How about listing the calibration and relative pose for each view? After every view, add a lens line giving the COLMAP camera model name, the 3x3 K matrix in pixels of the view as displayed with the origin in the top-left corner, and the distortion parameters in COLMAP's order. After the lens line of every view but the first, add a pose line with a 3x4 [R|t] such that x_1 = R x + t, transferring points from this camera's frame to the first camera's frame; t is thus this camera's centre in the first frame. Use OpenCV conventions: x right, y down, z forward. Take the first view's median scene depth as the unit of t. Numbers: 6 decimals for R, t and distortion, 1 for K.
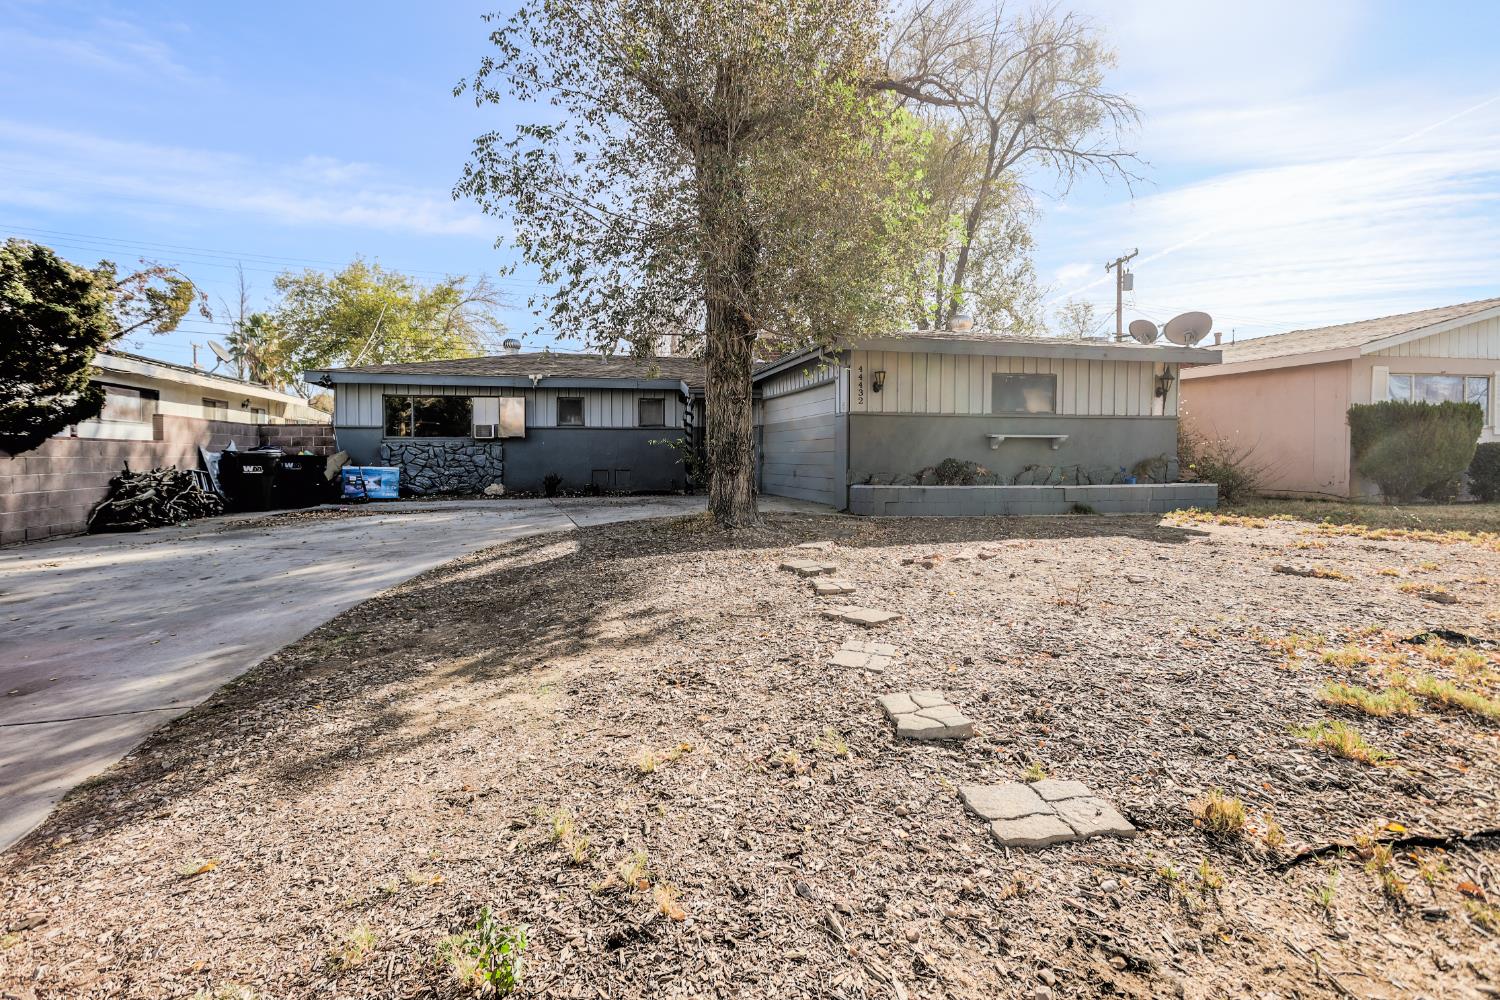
lens RADIAL K [[752.8, 0, 750.0], [0, 752.8, 500.0], [0, 0, 1]] dist [0.028330, 0.000219]
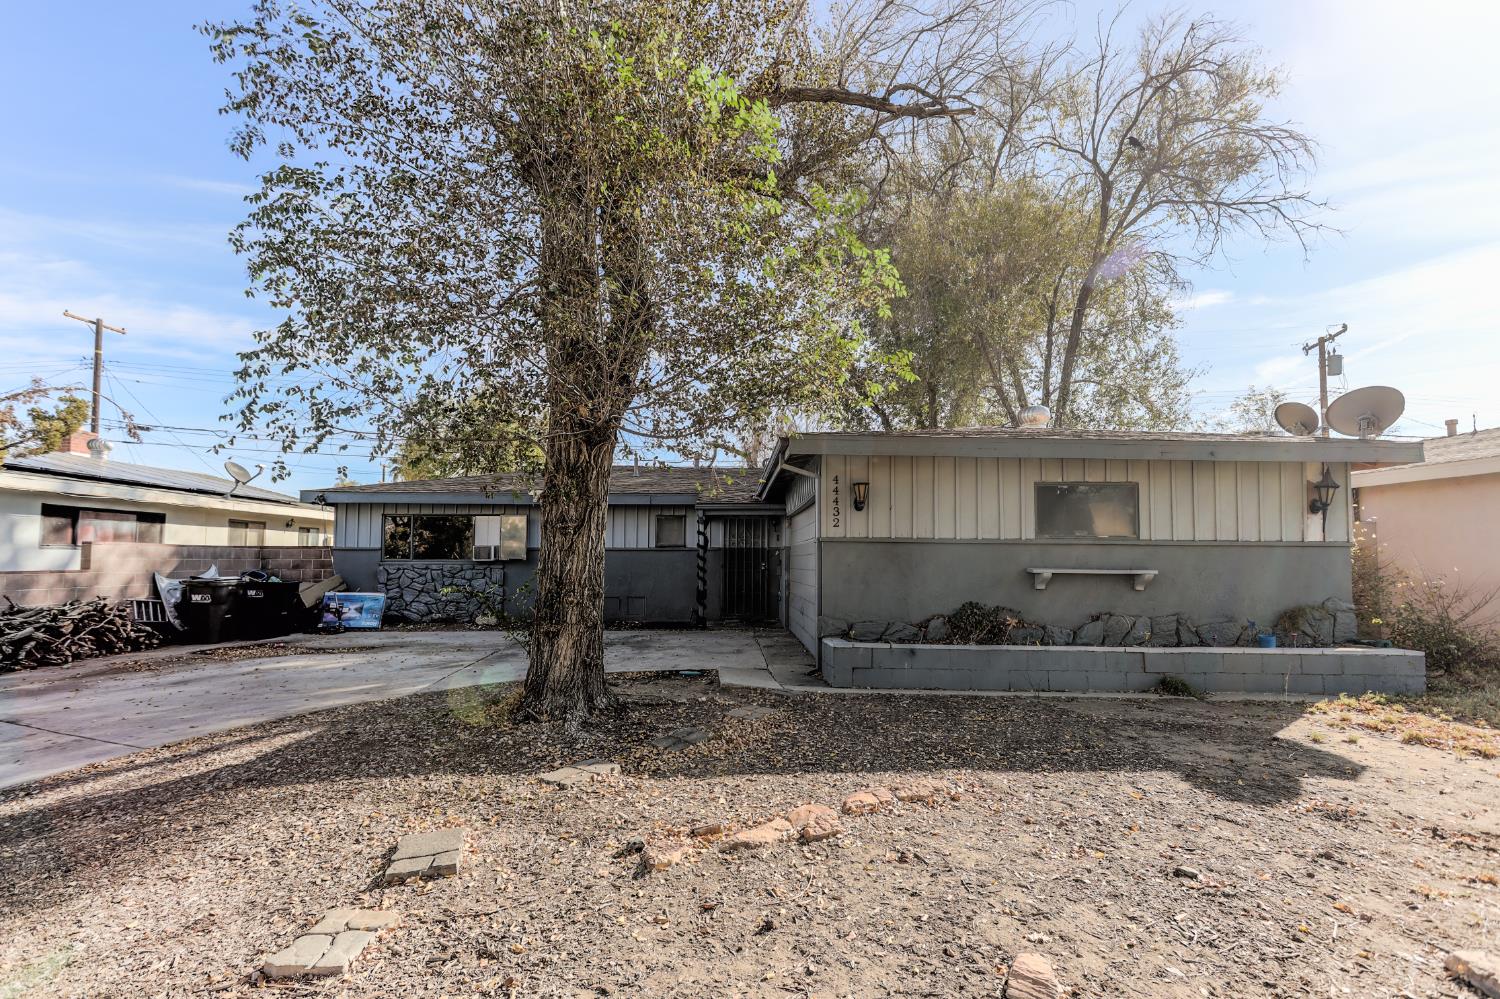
lens RADIAL K [[743.9, 0, 753.5], [0, 743.9, 543.7], [0, 0, 1]] dist [0.025230, 0.000417]
pose [[0.974535, 0.002111, -0.224226, 0.172696], [-0.020911, 0.996454, -0.081499, -0.037696], [0.223259, 0.084113, 0.971123, 0.209342]]
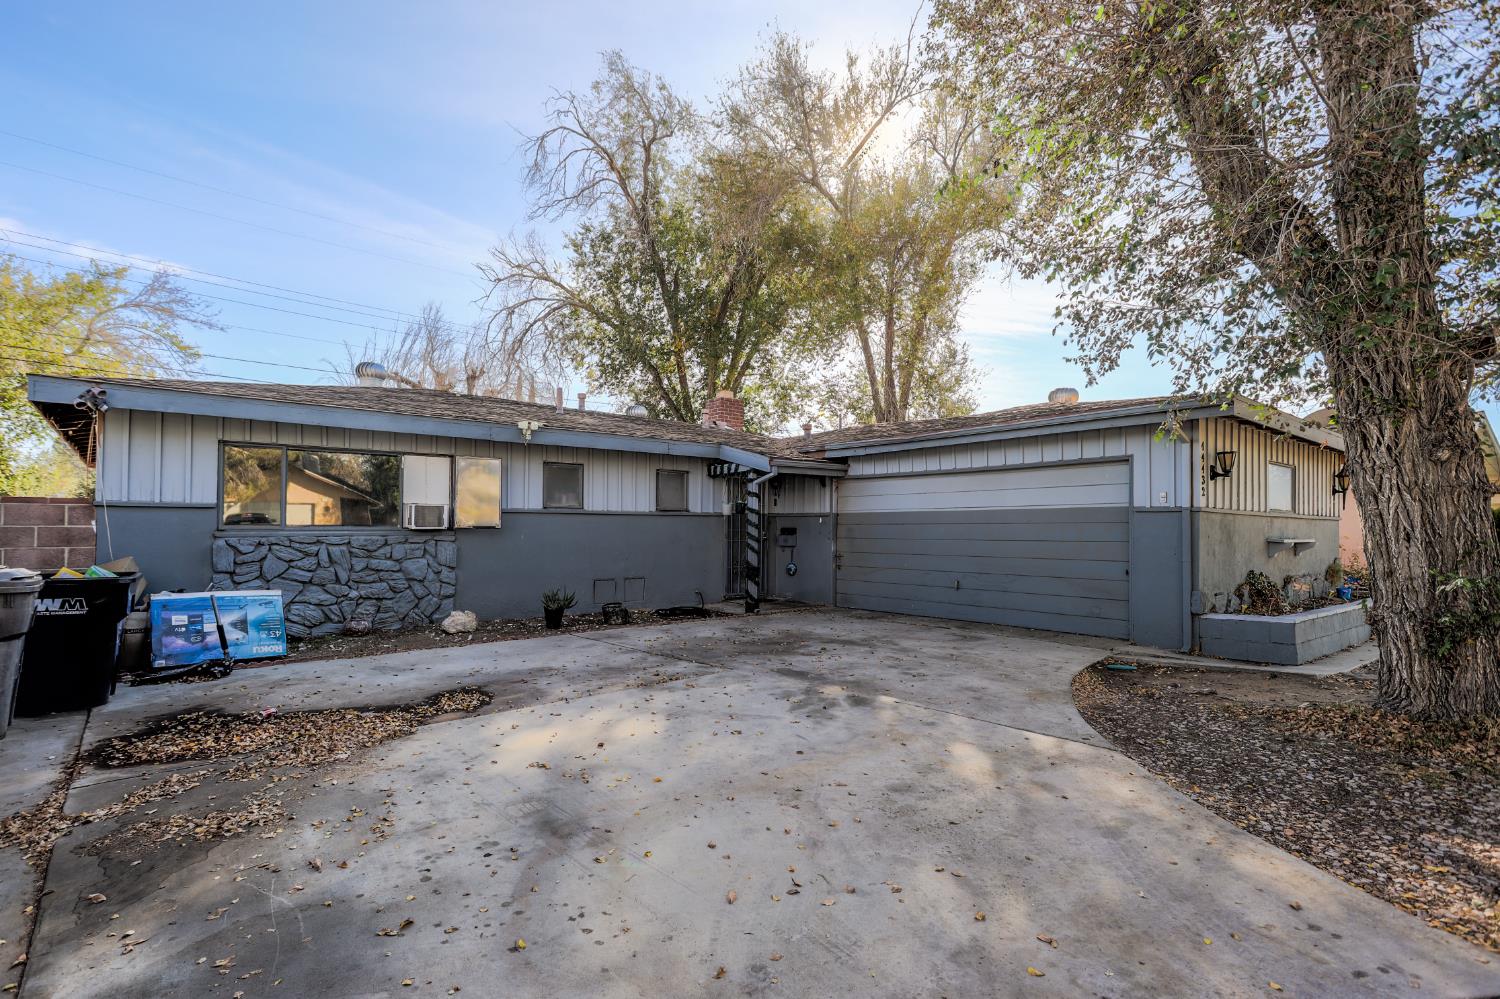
lens RADIAL K [[730.6, 0, 754.0], [0, 730.6, 539.1], [0, 0, 1]] dist [0.017312, -0.000155]
pose [[0.896823, 0.002210, 0.442384, -0.392321], [0.018182, 0.998959, -0.041849, -0.049562], [-0.442016, 0.045574, 0.895849, 0.430971]]
